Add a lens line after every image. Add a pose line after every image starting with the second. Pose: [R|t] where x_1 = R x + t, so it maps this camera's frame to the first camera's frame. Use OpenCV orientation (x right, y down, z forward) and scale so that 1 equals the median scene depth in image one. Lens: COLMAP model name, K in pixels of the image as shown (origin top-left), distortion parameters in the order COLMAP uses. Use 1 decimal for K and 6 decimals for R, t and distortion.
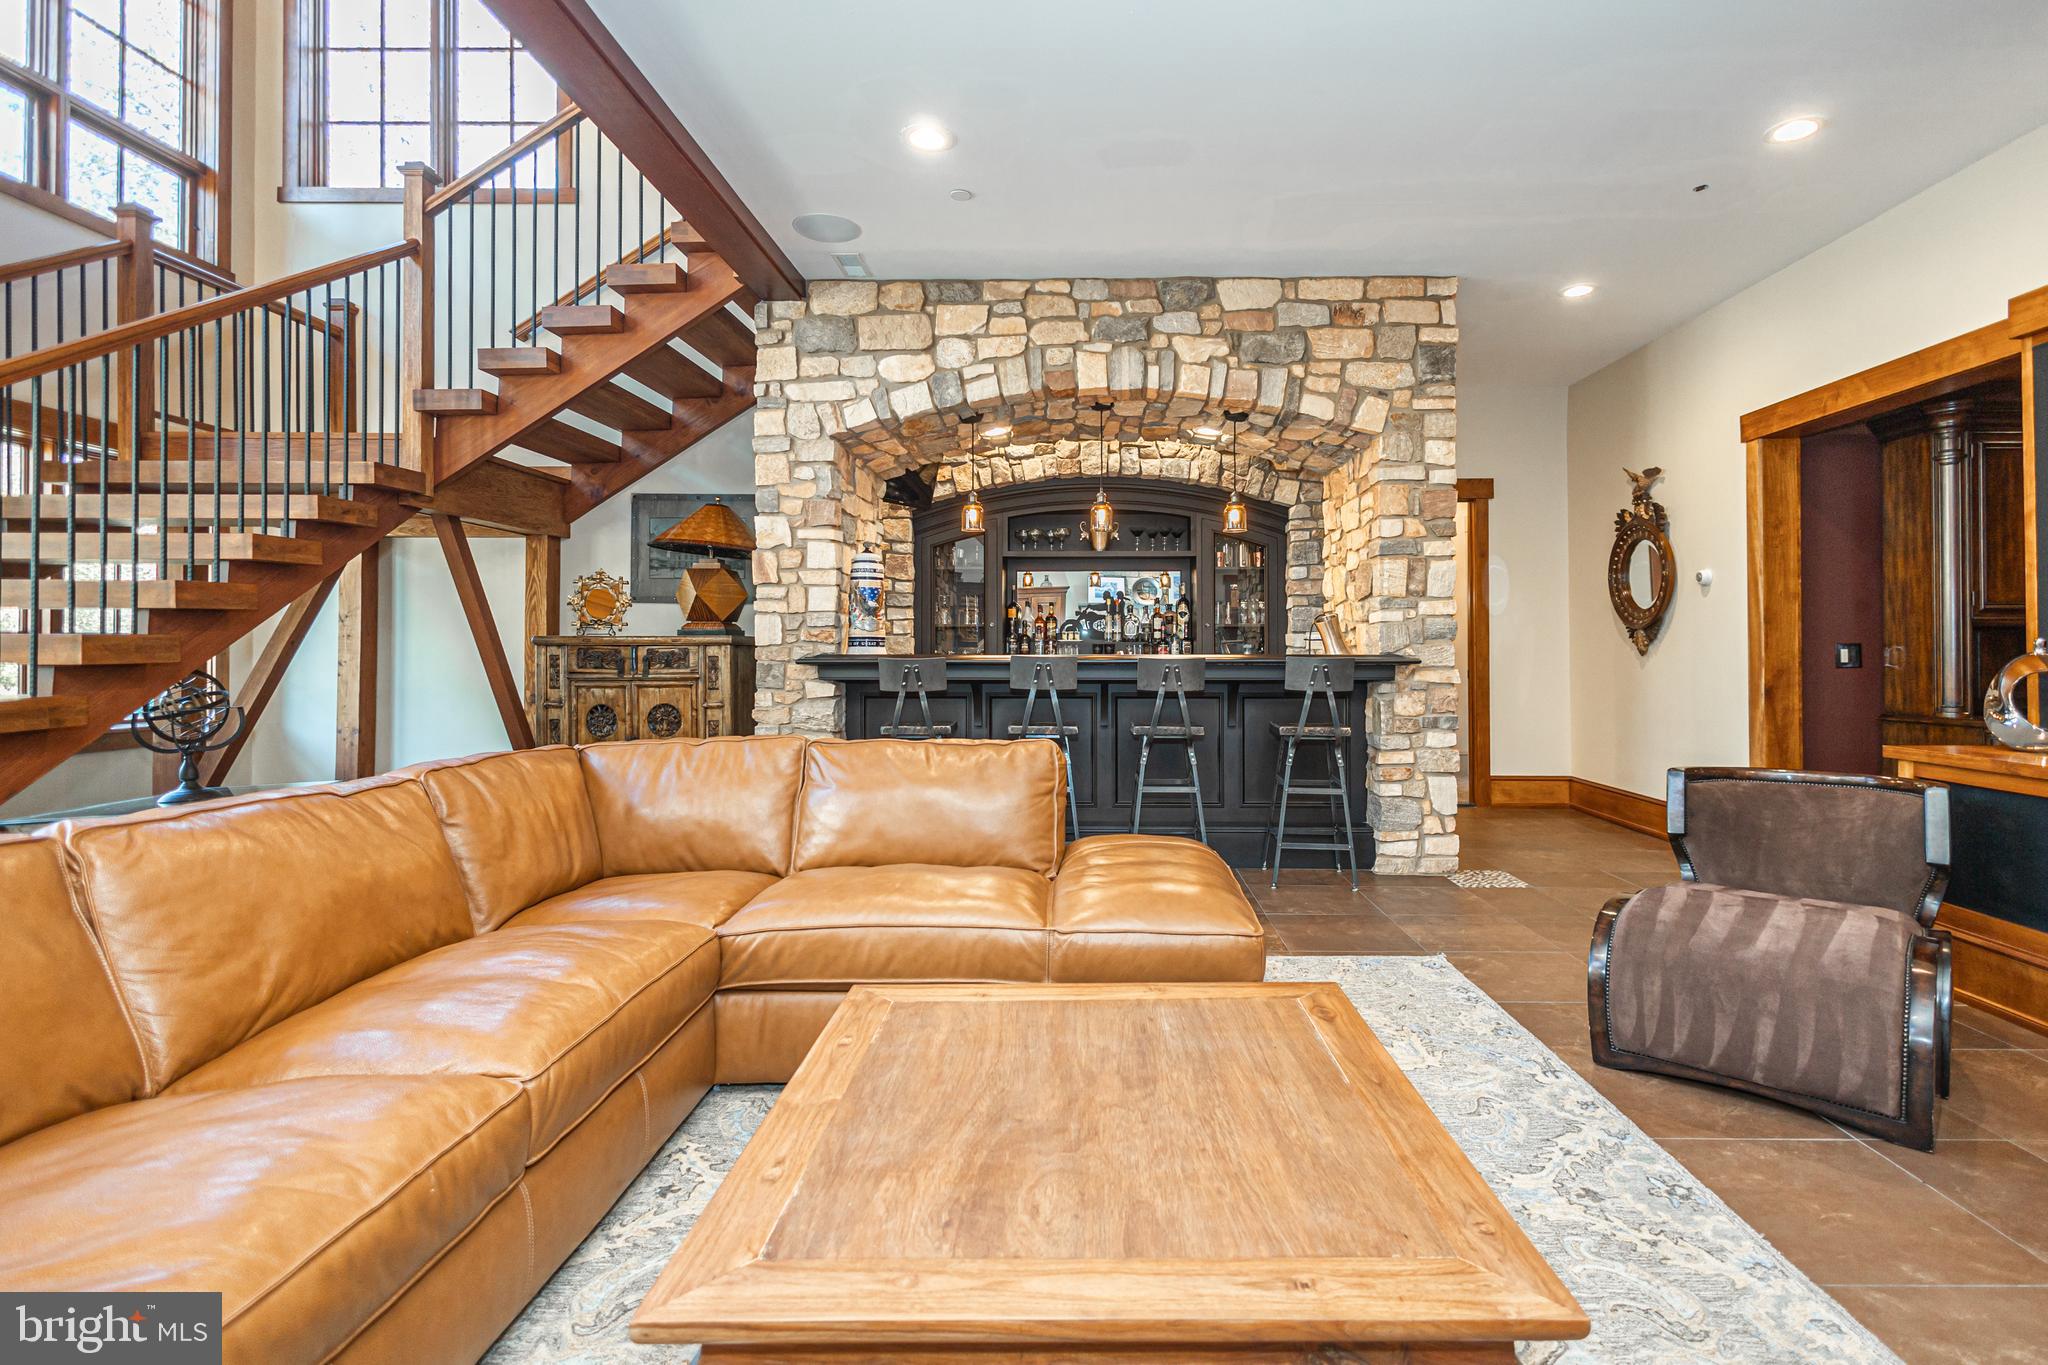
lens RADIAL K [[969.8, 0, 1034.2], [0, 969.8, 638.3], [0, 0, 1]] dist [0.011390, -0.005167]
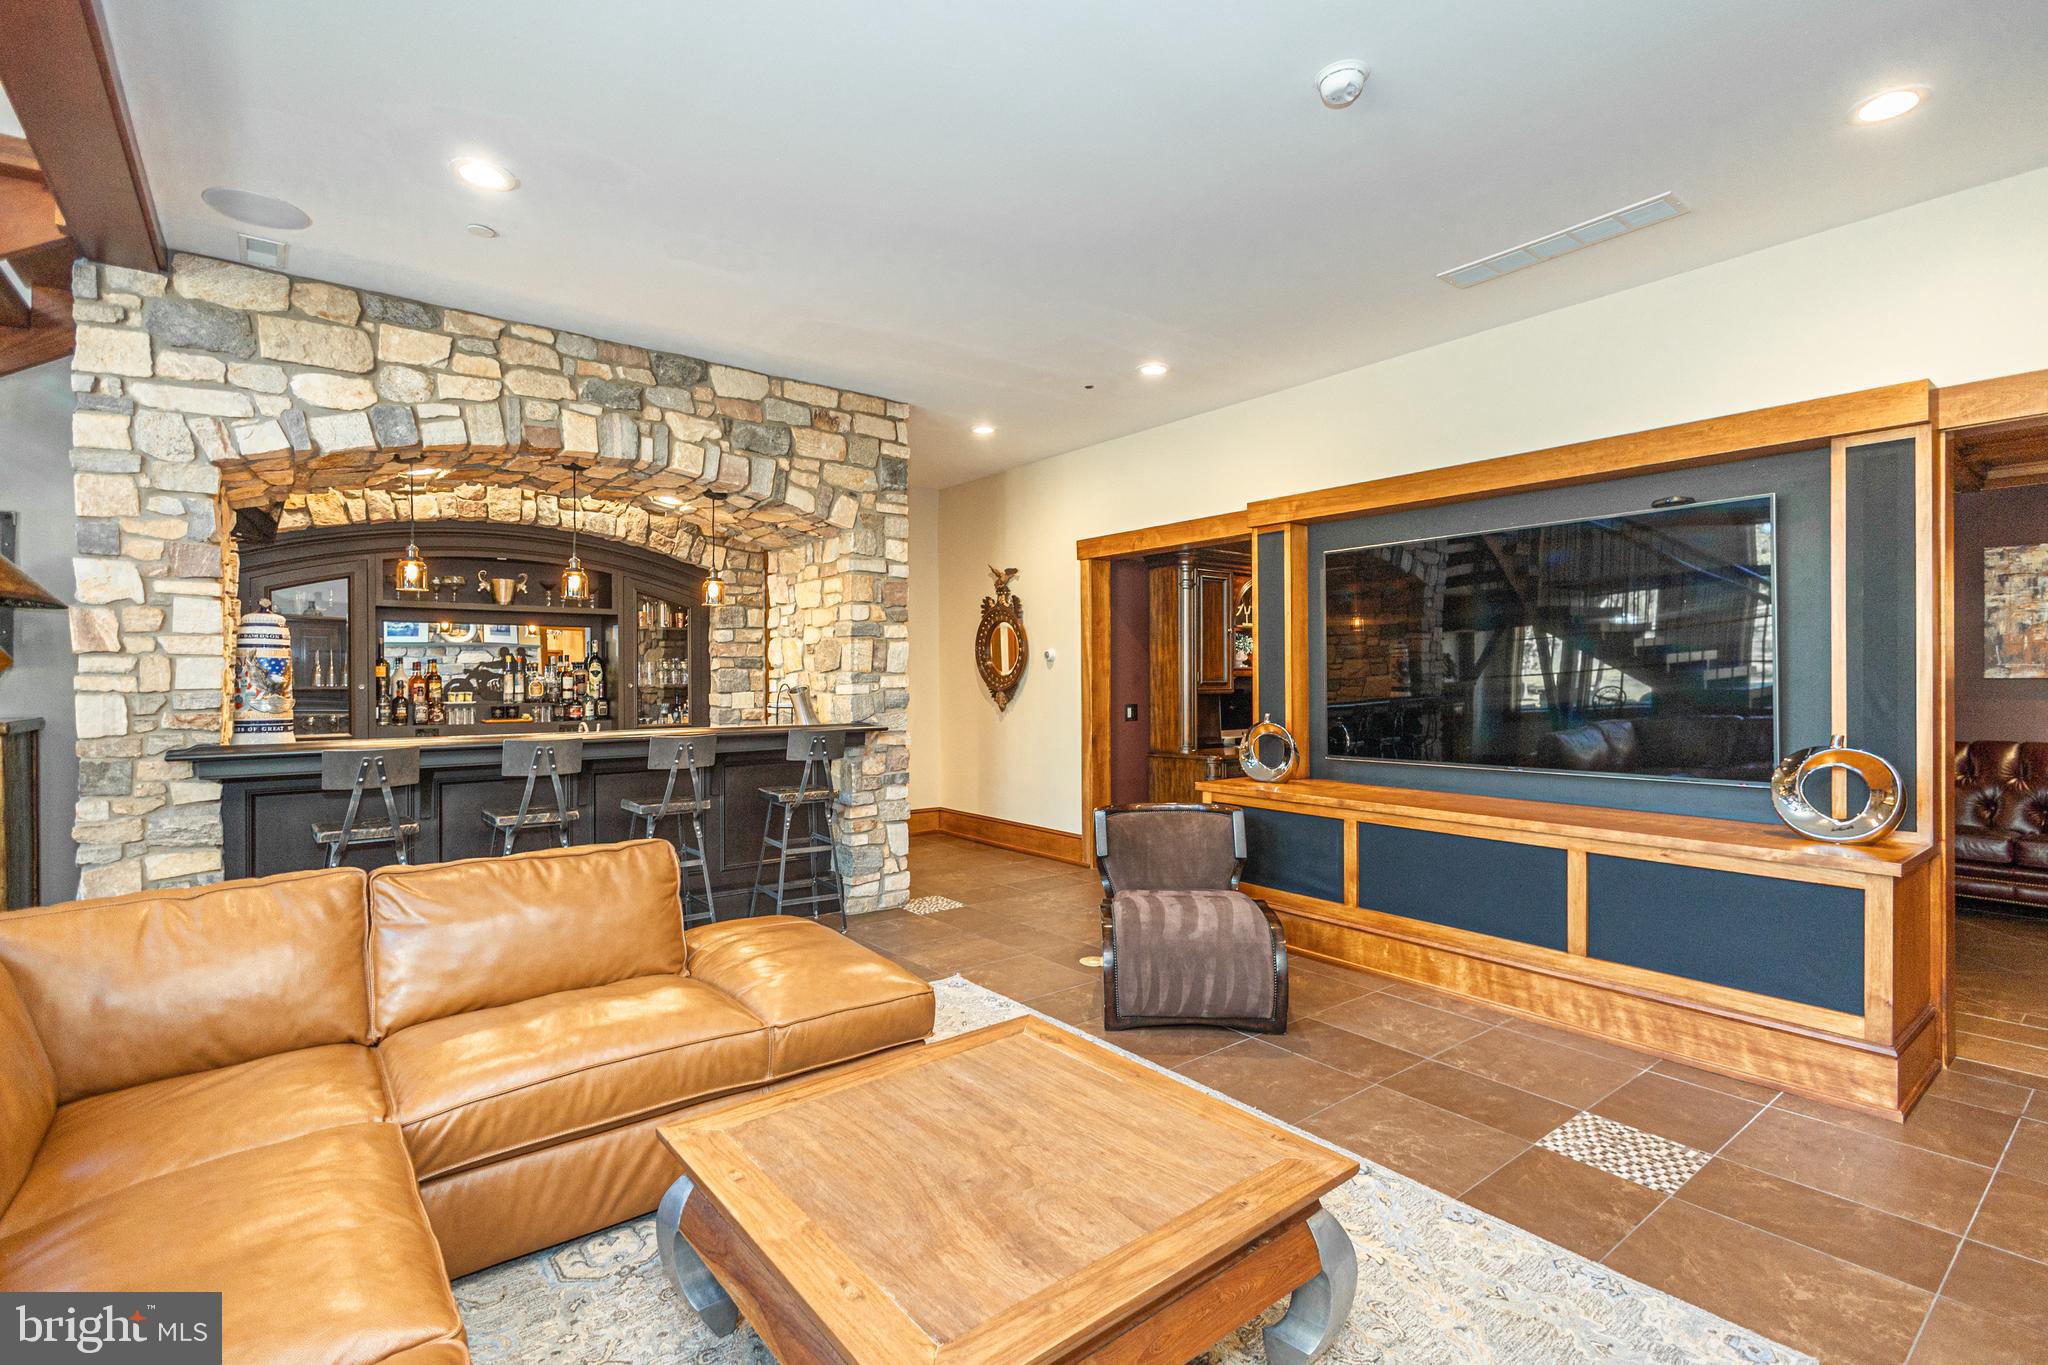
lens RADIAL K [[969.8, 0, 1004.7], [0, 969.8, 679.3], [0, 0, 1]] dist [0.011390, -0.005167]
pose [[0.770528, -0.006685, 0.637371, -0.231995], [-0.001348, 0.999926, 0.012118, -0.048631], [-0.637404, -0.010197, 0.770462, 0.005398]]
